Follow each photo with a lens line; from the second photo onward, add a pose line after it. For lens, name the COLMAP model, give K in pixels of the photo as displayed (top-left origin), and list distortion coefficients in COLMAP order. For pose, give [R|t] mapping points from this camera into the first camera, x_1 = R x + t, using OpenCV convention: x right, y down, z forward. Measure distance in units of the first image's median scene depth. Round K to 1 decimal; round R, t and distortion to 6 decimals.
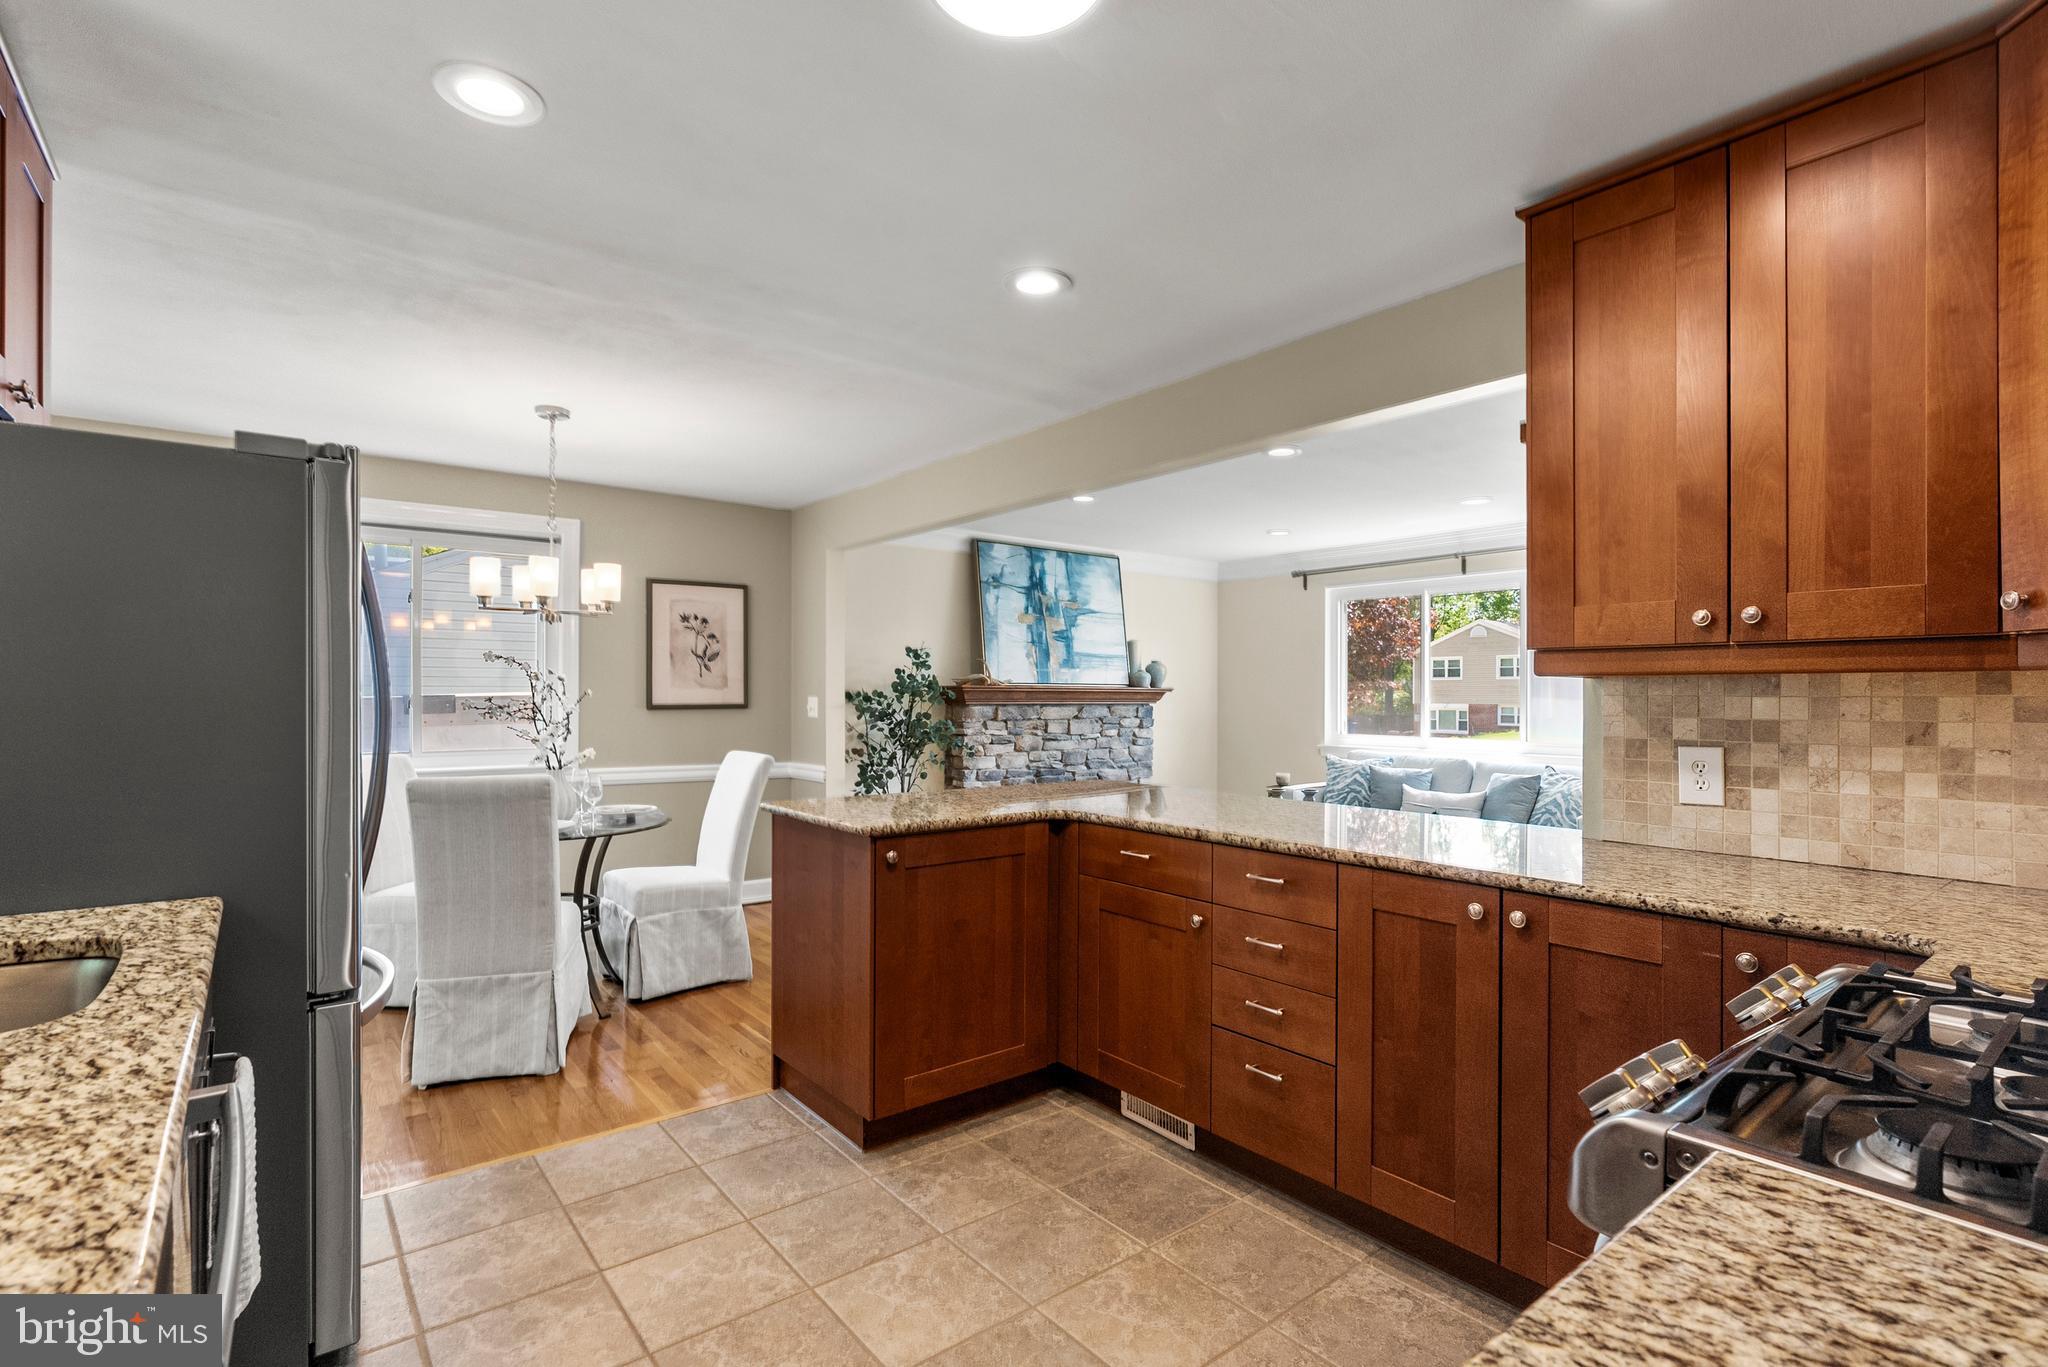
lens RADIAL K [[952.0, 0, 1022.0], [0, 952.0, 713.1], [0, 0, 1]] dist [-0.001146, 0.000850]
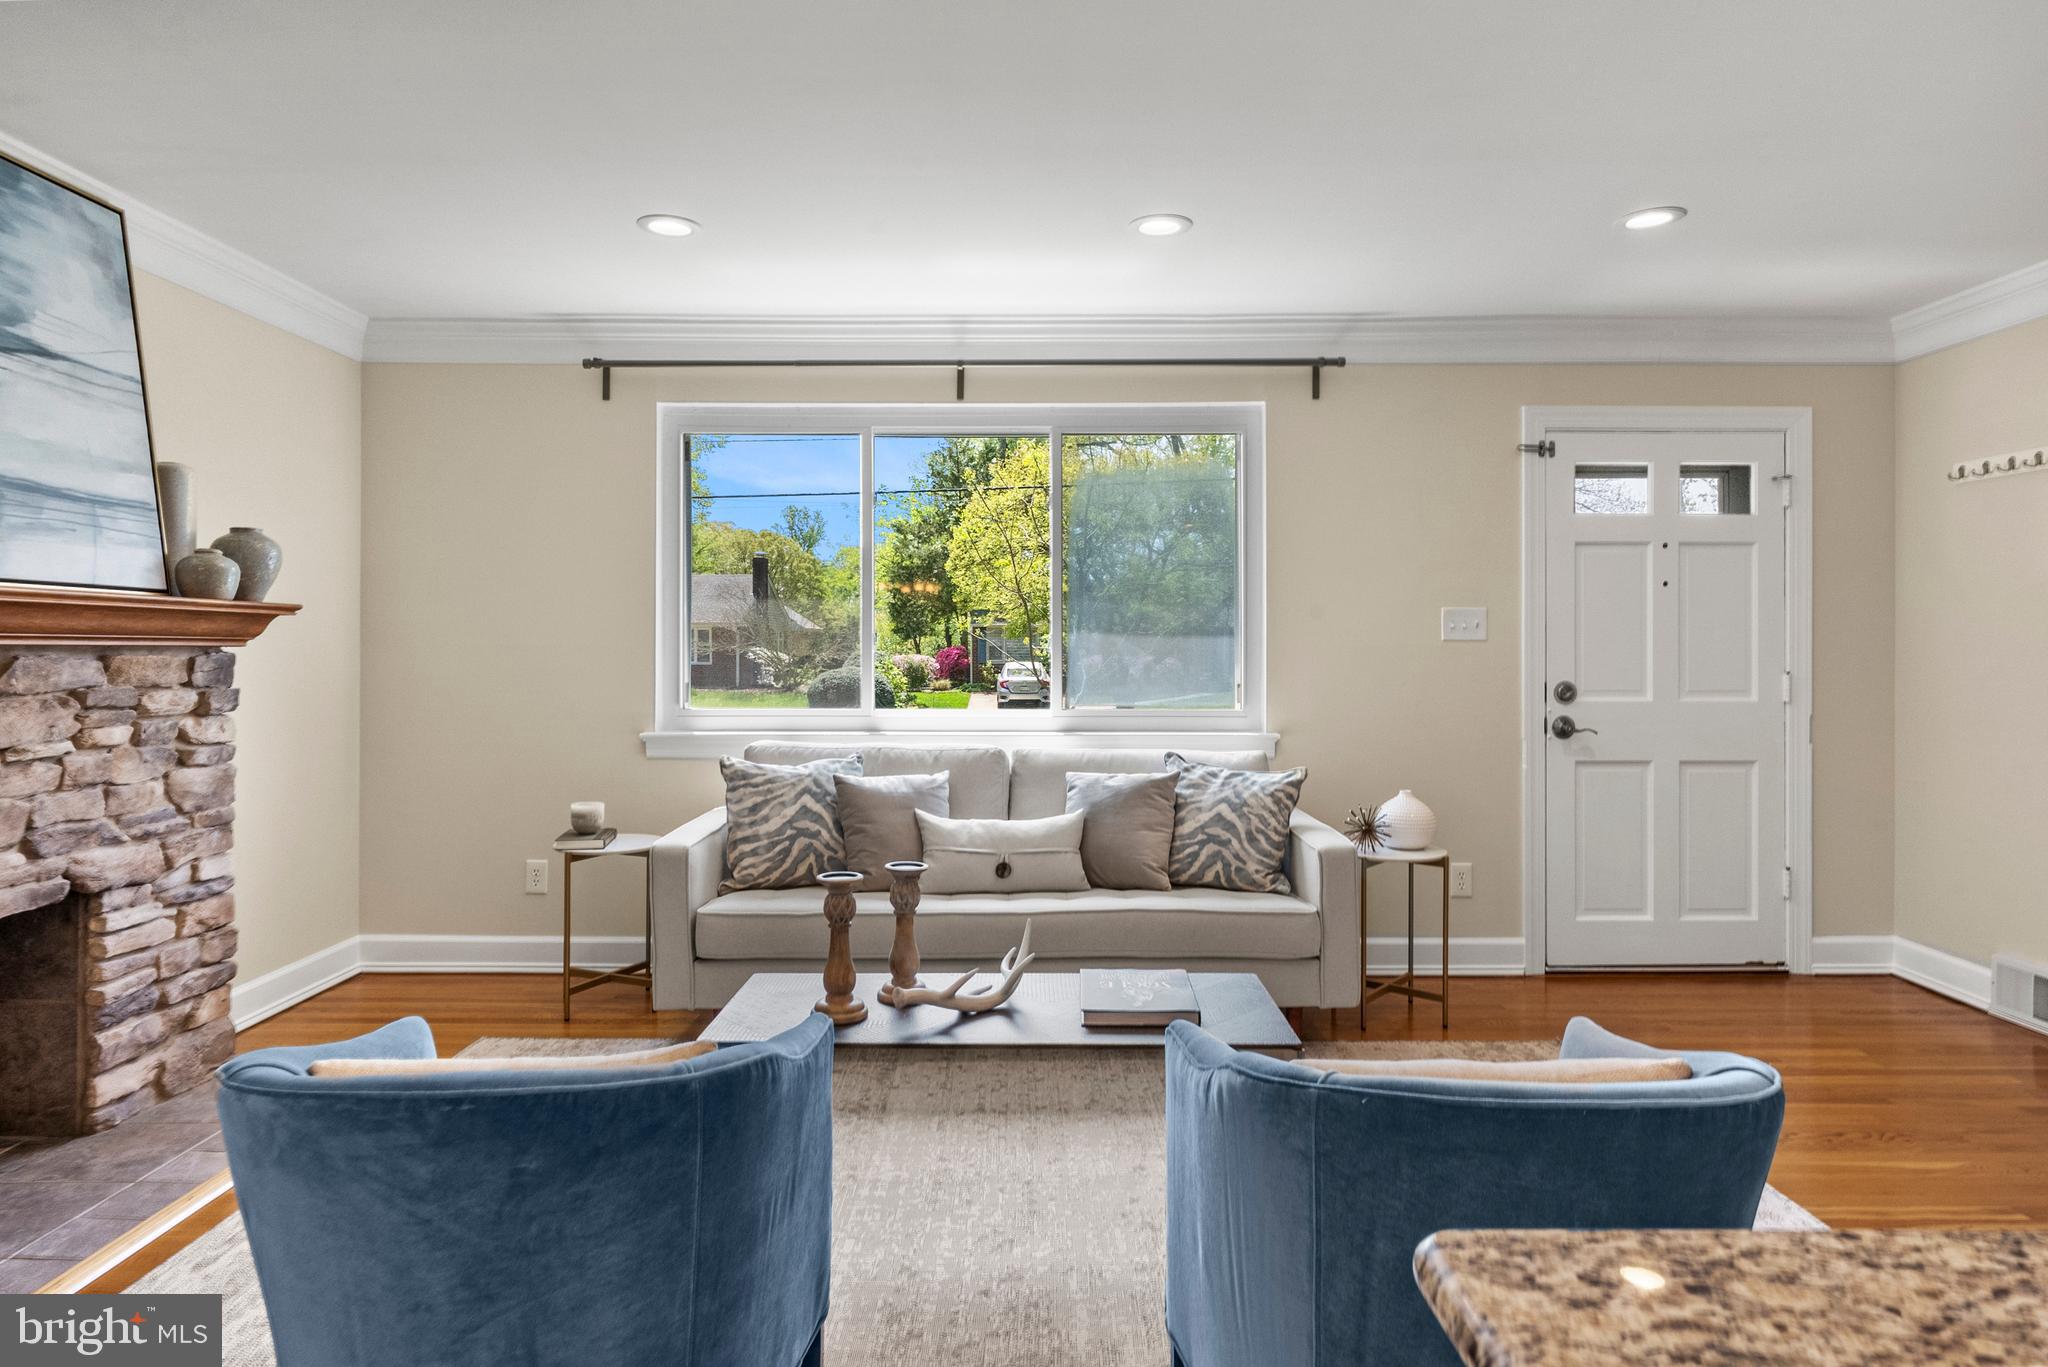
lens RADIAL K [[1190.2, 0, 1038.7], [0, 1190.2, 642.4], [0, 0, 1]] dist [-0.009331, 0.003912]
pose [[0.609502, 0.000878, 0.792784, -0.036741], [0.015035, 0.999807, -0.012667, -0.001382], [-0.792642, 0.019640, 0.609371, 0.548287]]
